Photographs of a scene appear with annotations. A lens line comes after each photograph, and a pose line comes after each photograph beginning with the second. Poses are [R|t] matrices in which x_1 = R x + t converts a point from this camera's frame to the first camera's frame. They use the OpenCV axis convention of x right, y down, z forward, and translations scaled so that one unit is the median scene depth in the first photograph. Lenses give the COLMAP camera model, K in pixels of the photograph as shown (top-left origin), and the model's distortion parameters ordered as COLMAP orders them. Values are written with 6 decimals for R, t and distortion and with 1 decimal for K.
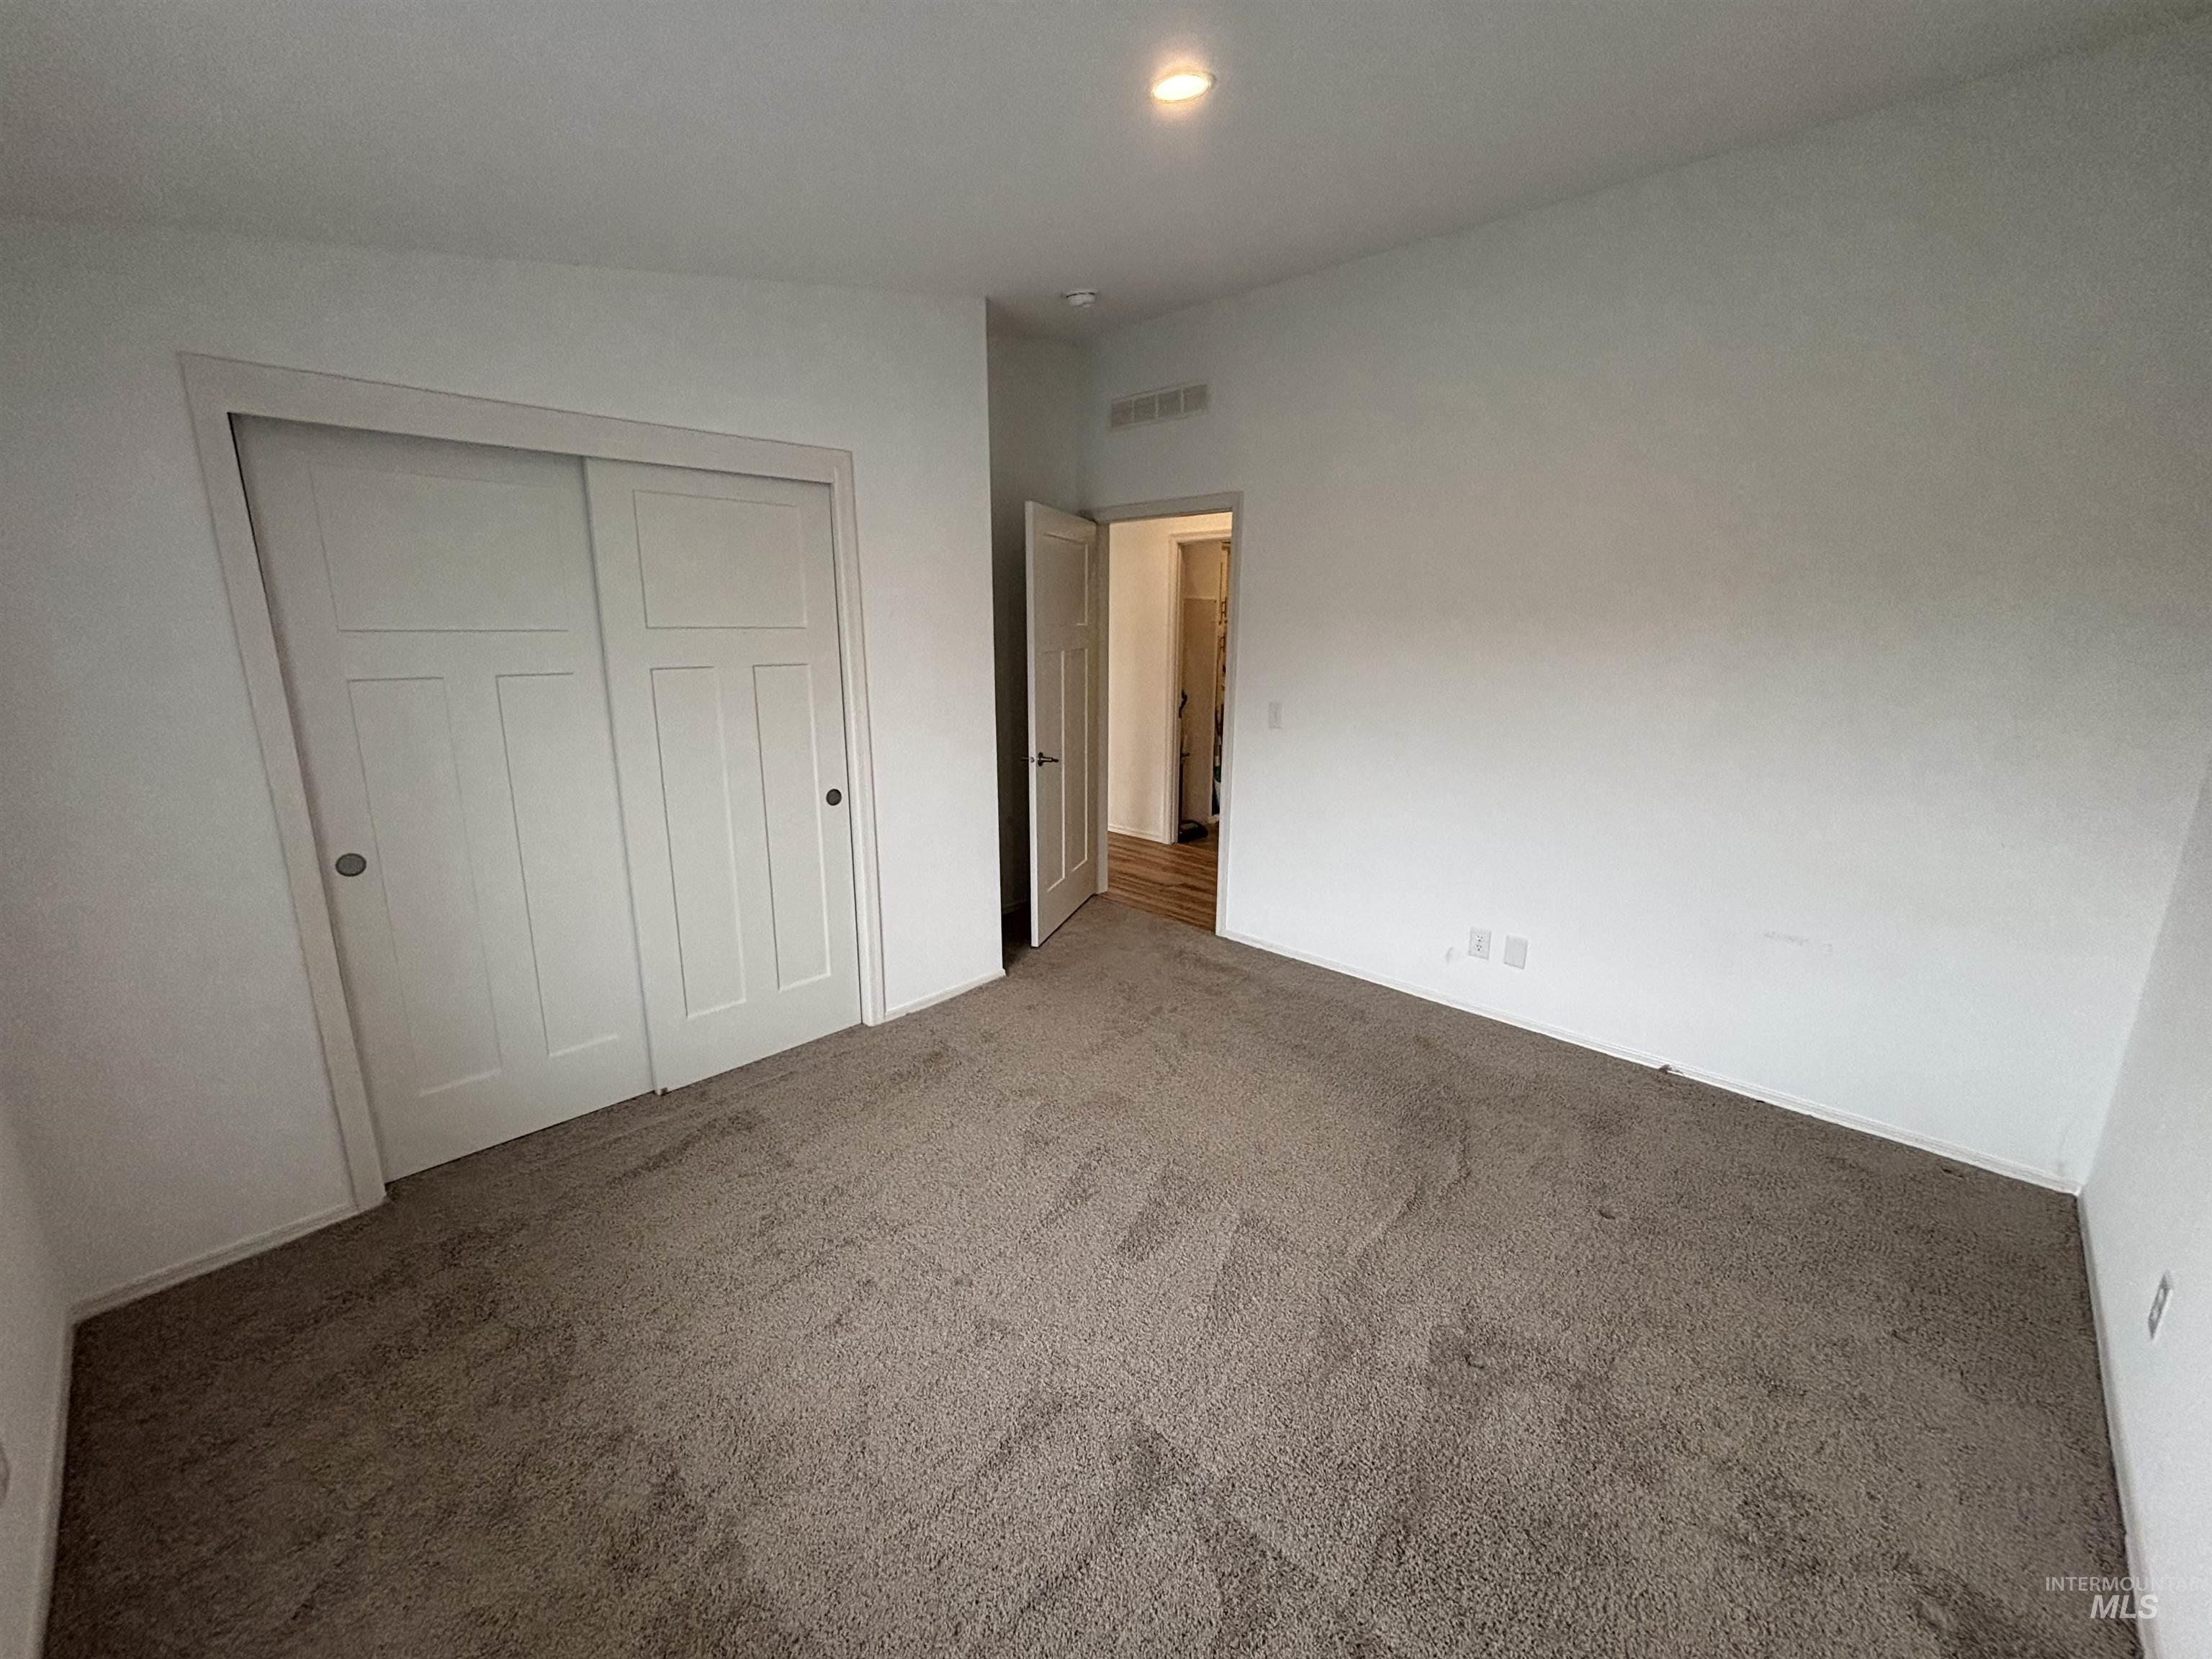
lens RADIAL K [[887.2, 0, 1106.0], [0, 887.2, 829.5], [0, 0, 1]] dist [0.001288, 0.000162]
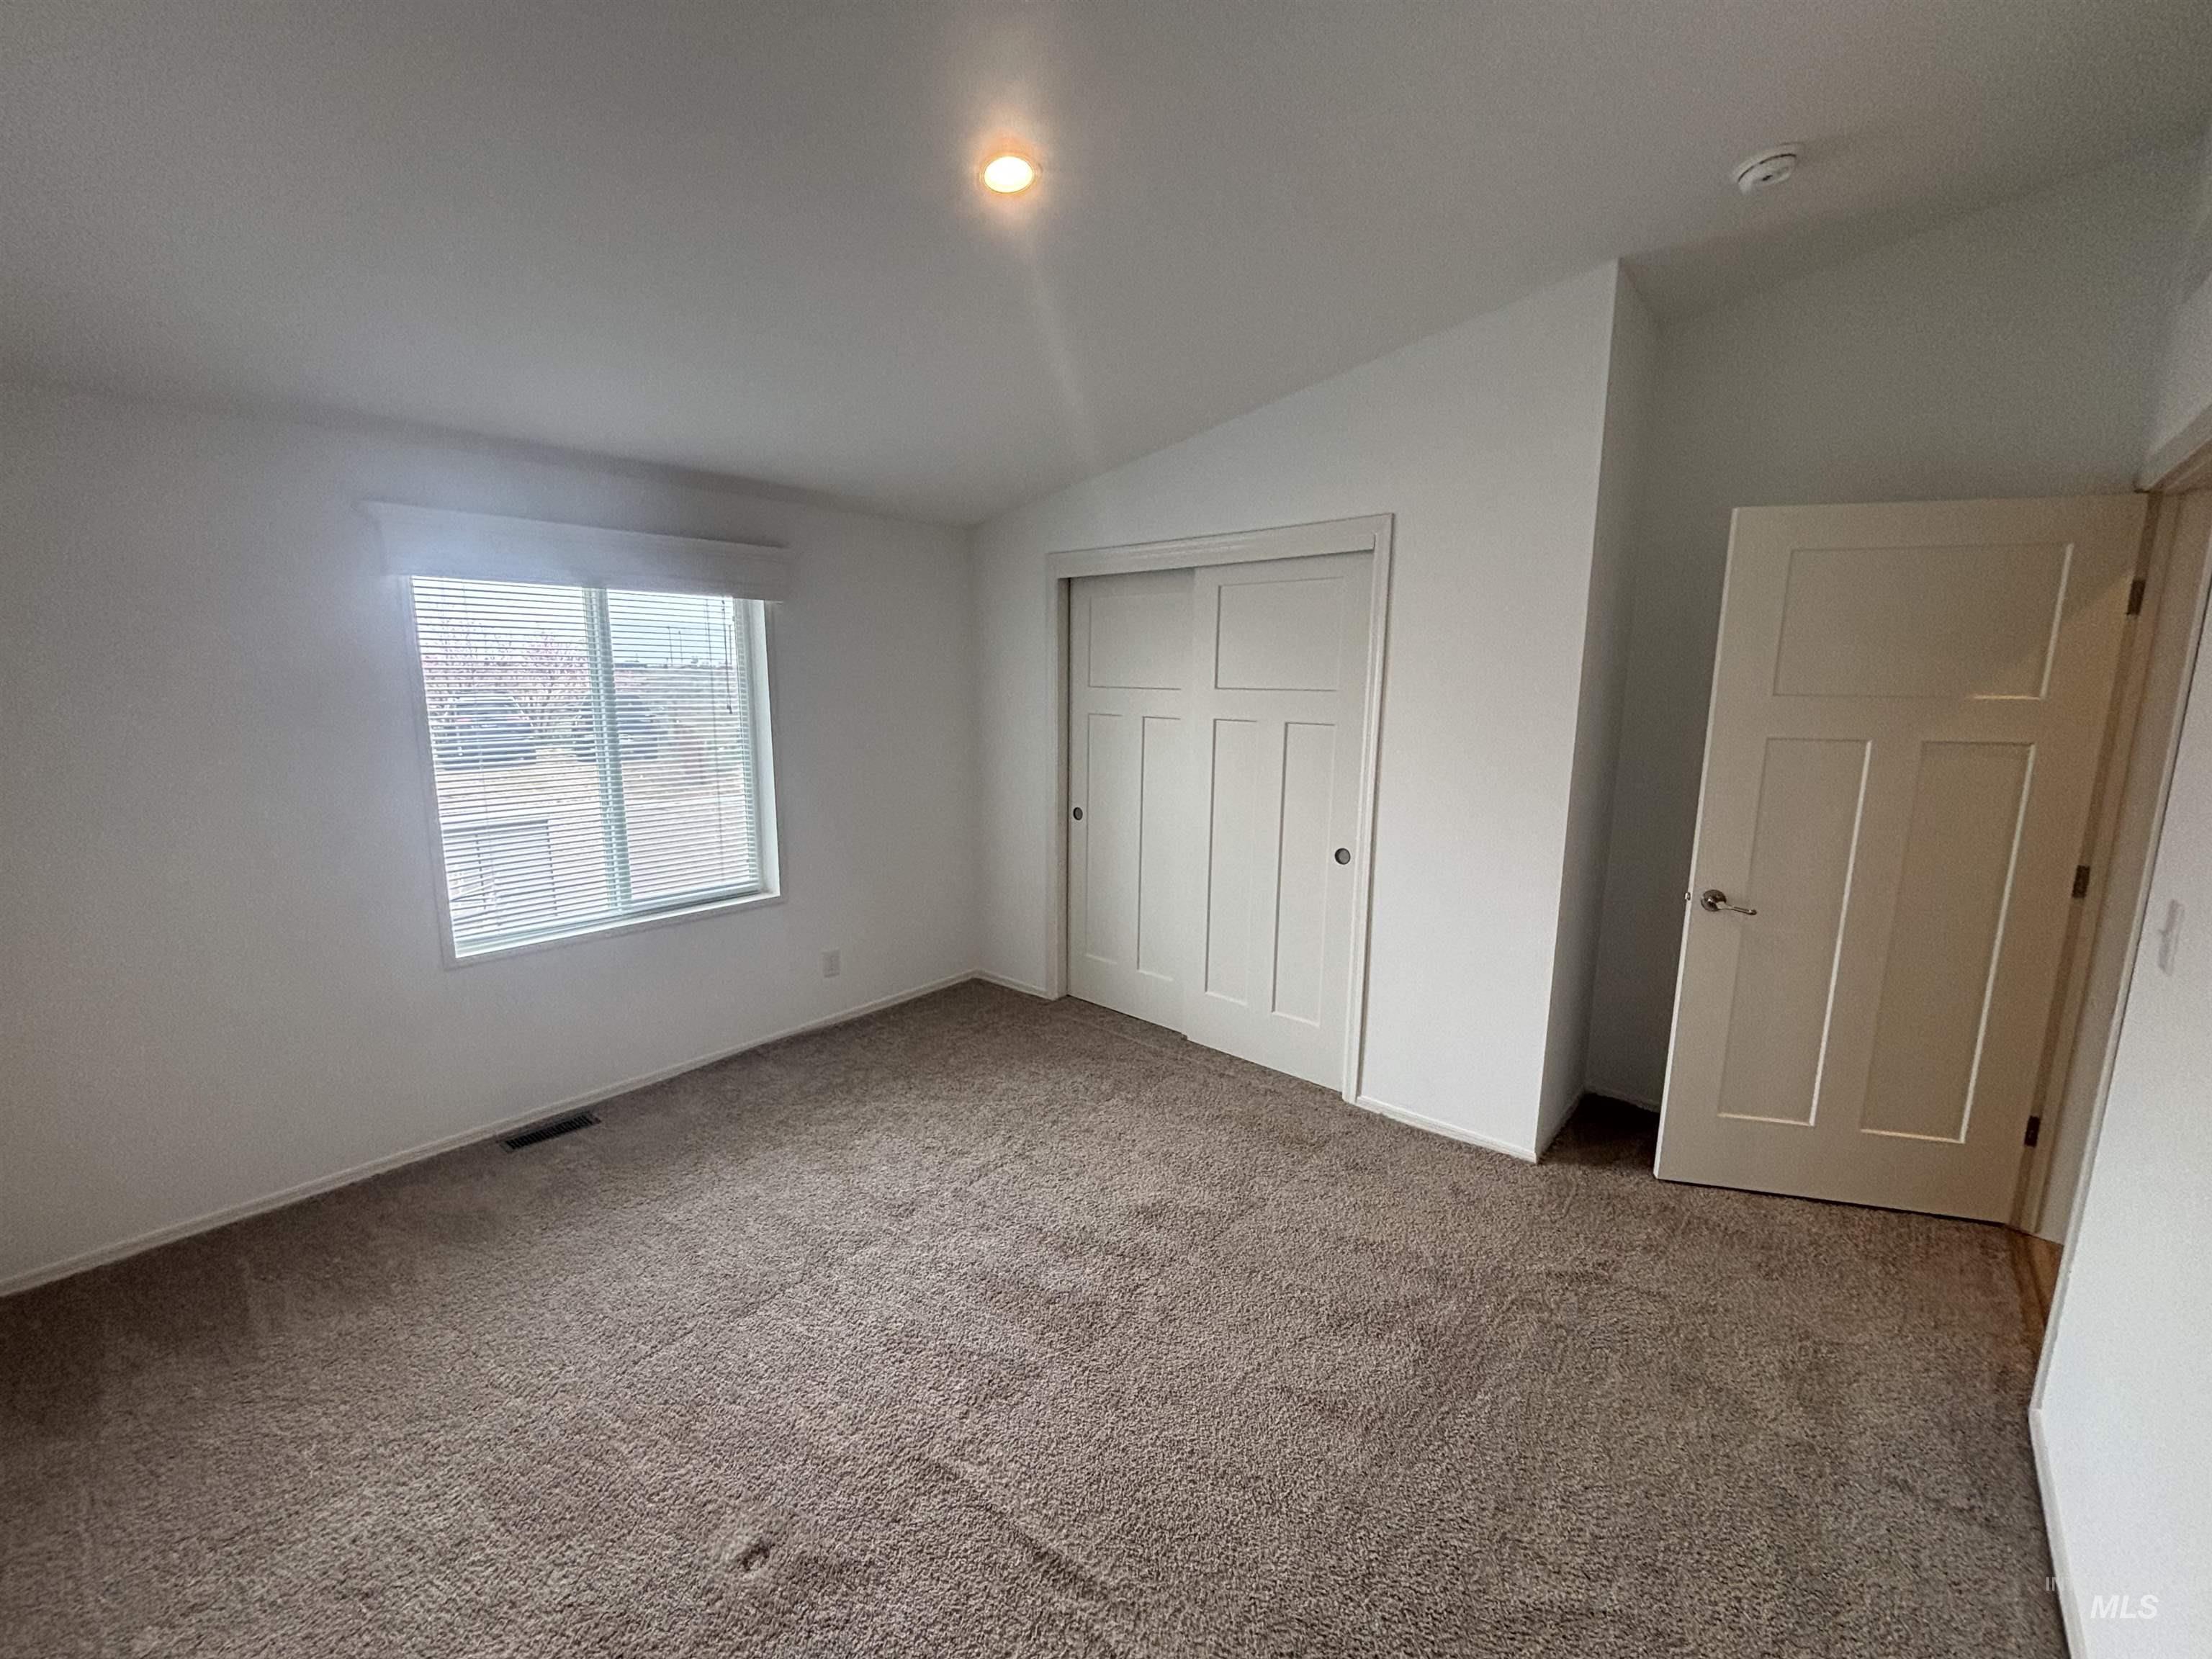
lens RADIAL K [[887.2, 0, 1106.0], [0, 887.2, 829.5], [0, 0, 1]] dist [0.001288, 0.000162]
pose [[0.052639, 0.164195, -0.985022, 0.672651], [-0.247306, 0.957807, 0.146443, -0.148457], [0.967507, 0.235893, 0.091025, 0.644658]]
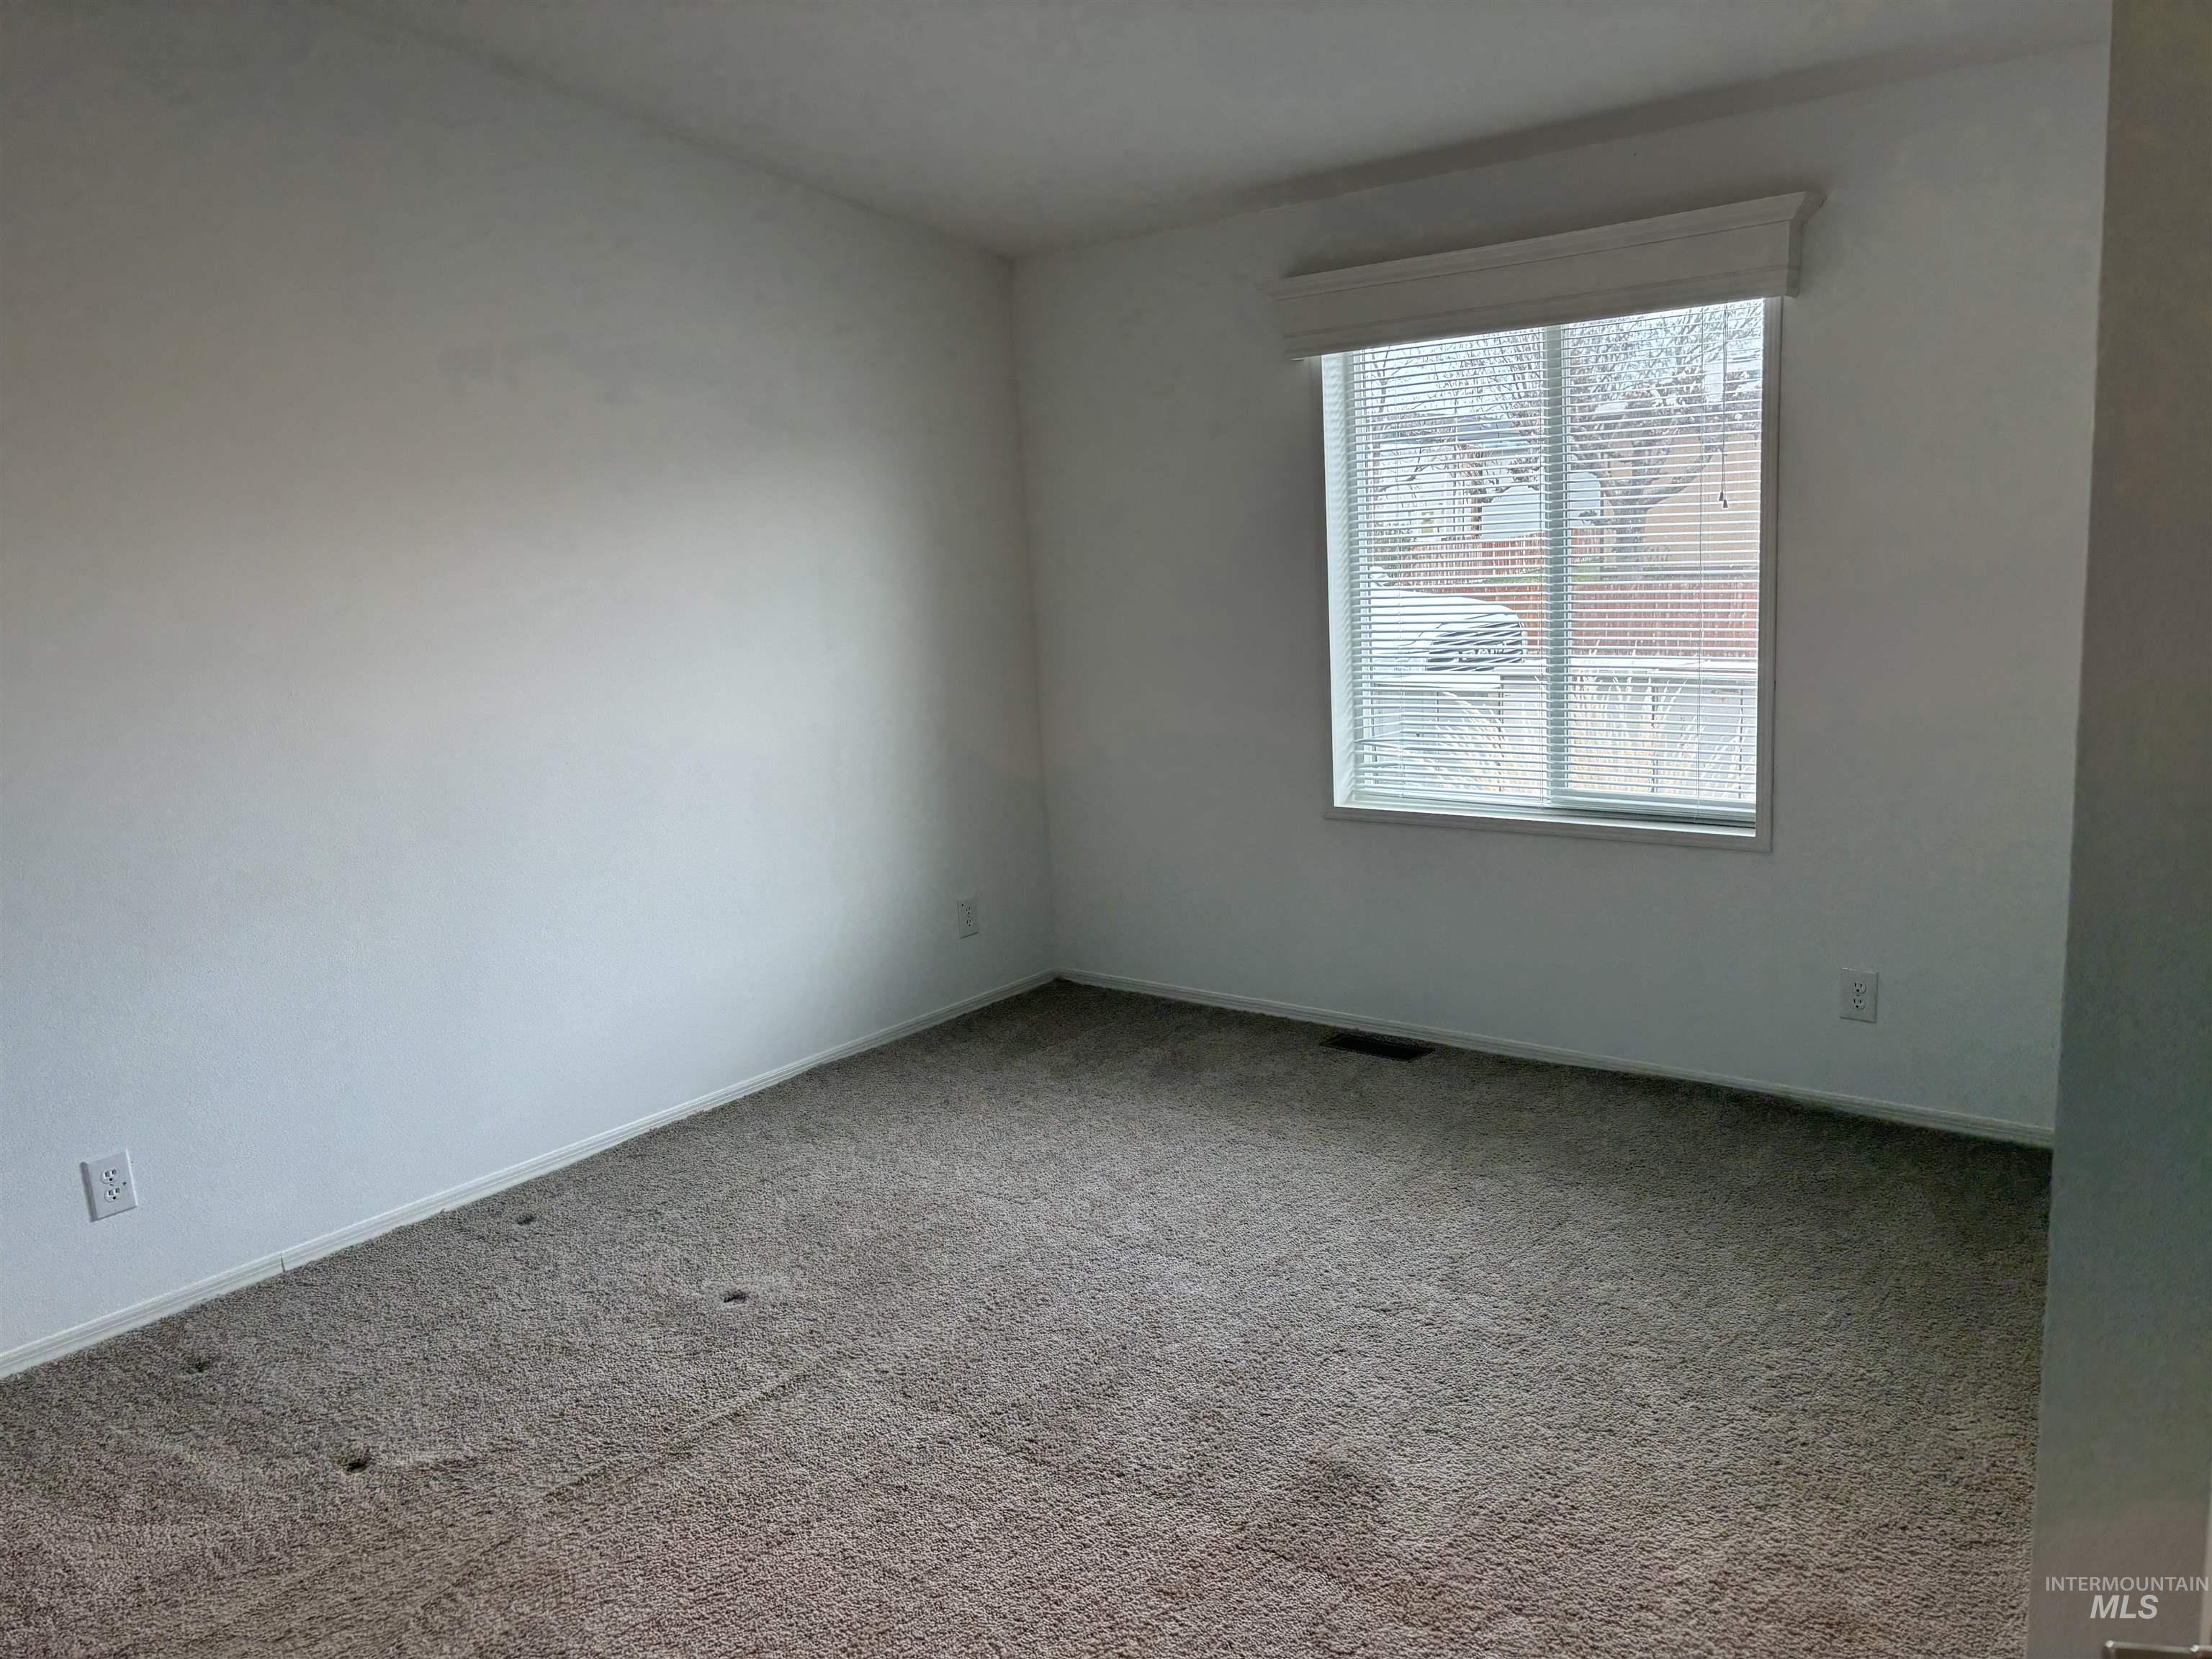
lens RADIAL K [[1669.5, 0, 1104.3], [0, 1669.5, 809.3], [0, 0, 1]] dist [0.058496, -0.075136]
pose [[-0.994180, 0.064620, -0.086194, 0.092904], [0.023581, 0.911248, 0.411182, -0.325032], [0.105115, 0.406756, -0.907469, 1.416084]]
